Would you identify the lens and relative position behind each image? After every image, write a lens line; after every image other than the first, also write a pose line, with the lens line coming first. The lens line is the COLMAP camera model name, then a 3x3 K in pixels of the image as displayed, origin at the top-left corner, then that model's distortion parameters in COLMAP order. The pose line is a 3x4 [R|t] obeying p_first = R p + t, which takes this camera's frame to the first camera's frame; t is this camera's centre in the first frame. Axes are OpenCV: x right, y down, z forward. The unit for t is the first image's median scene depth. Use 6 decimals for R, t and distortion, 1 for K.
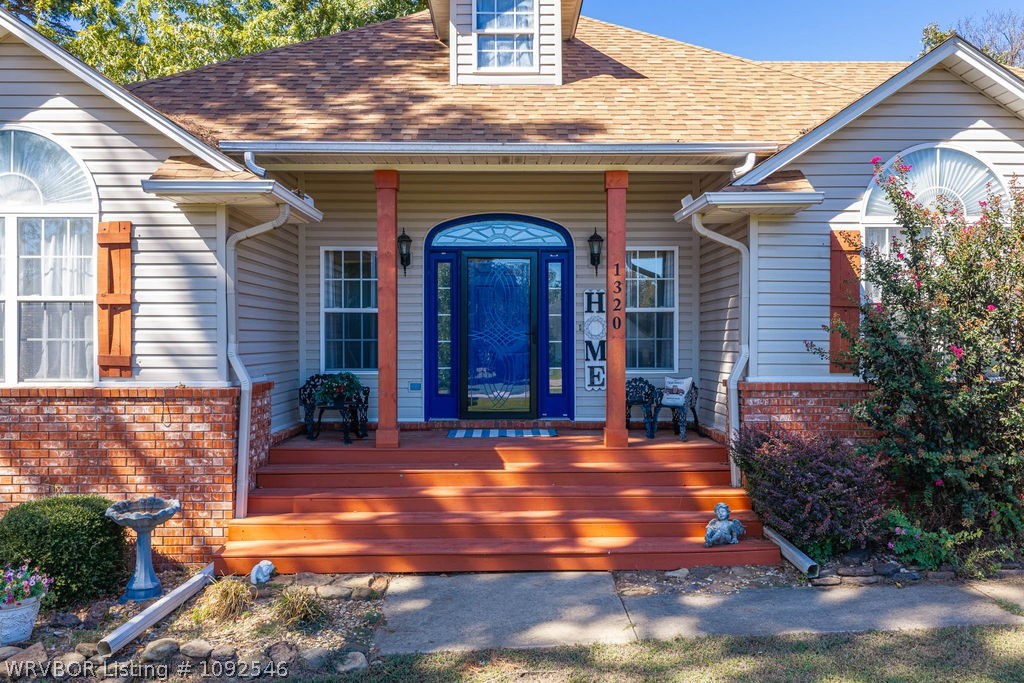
lens RADIAL K [[845.7, 0, 515.1], [0, 845.7, 340.2], [0, 0, 1]] dist [0.013178, -0.022531]
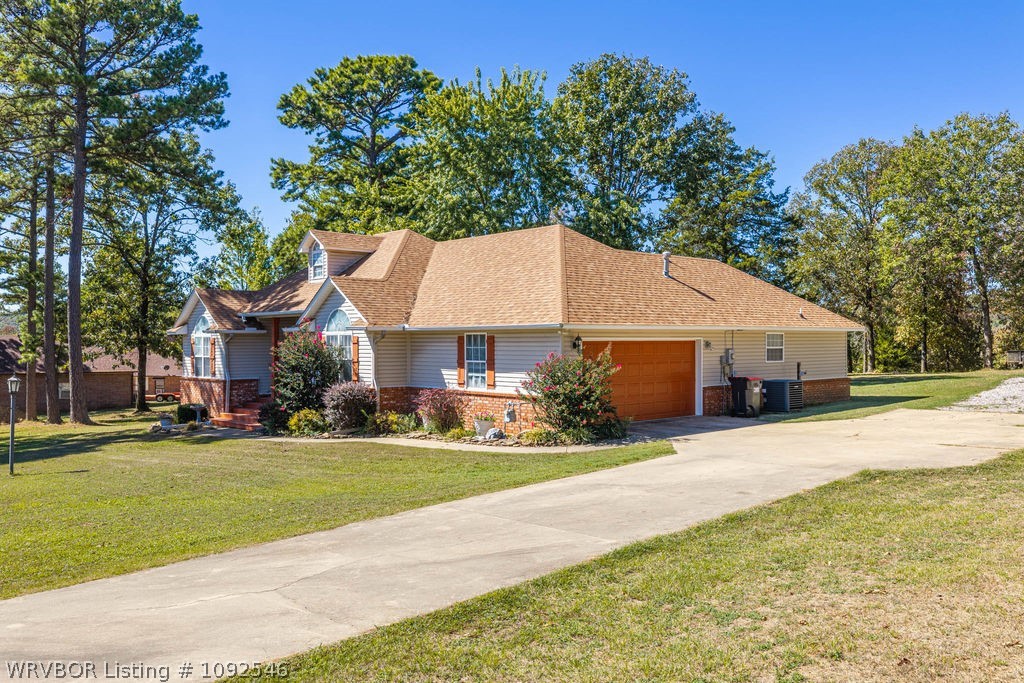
lens RADIAL K [[845.7, 0, 514.4], [0, 845.7, 345.1], [0, 0, 1]] dist [0.013178, -0.022531]
pose [[0.666231, 0.000642, -0.745746, 3.238654], [0.001220, 0.999997, 0.001951, -0.103950], [0.745745, -0.002209, 0.666228, -0.577601]]
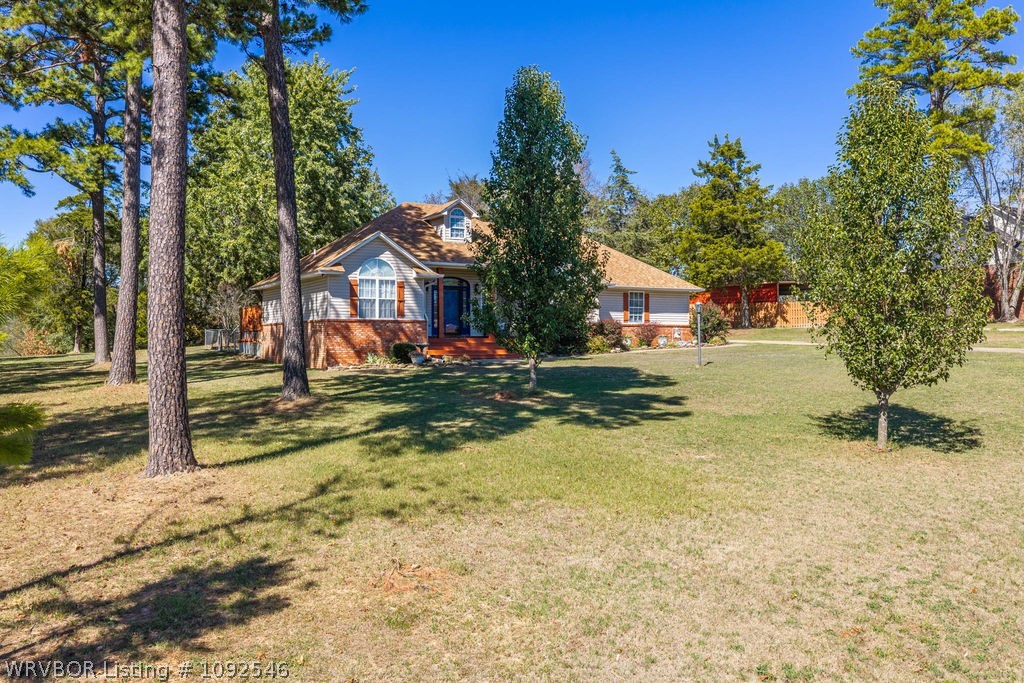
lens RADIAL K [[845.7, 0, 510.2], [0, 845.7, 344.1], [0, 0, 1]] dist [0.013178, -0.022531]
pose [[0.885621, -0.000262, 0.464409, -1.816739], [-0.000455, 0.999999, 0.001432, 0.159595], [-0.464409, -0.001479, 0.885620, -2.824776]]
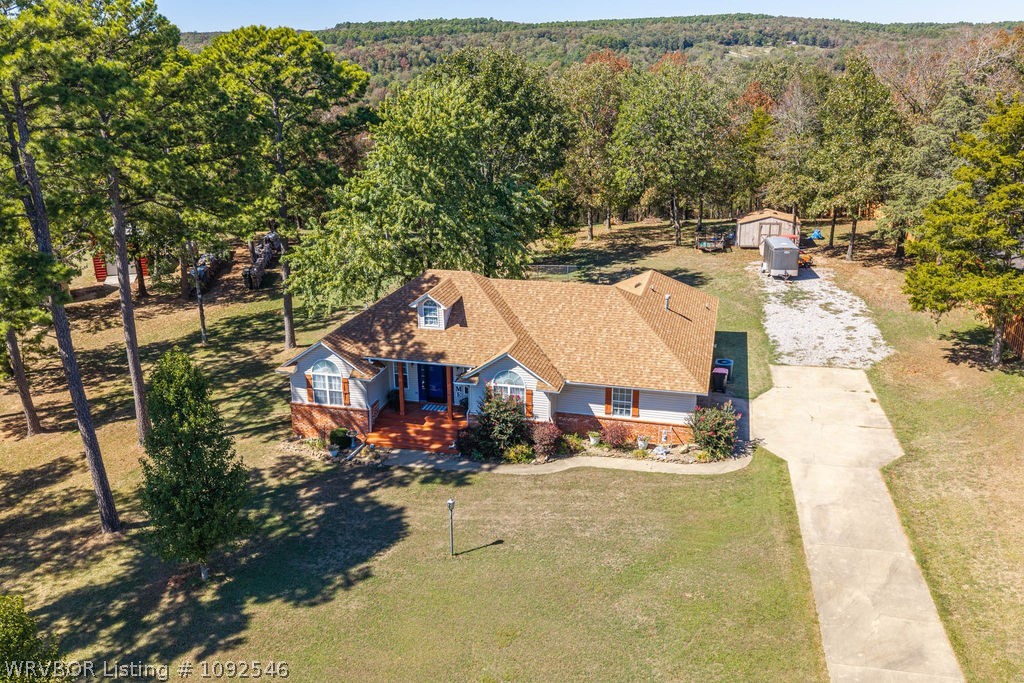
lens RADIAL K [[845.7, 0, 514.5], [0, 845.7, 339.8], [0, 0, 1]] dist [0.013178, -0.022531]
pose [[0.965194, 0.077981, -0.249638, 1.660862], [0.005843, 0.947846, 0.318676, -1.847061], [0.261469, -0.309043, 0.914400, -3.121249]]
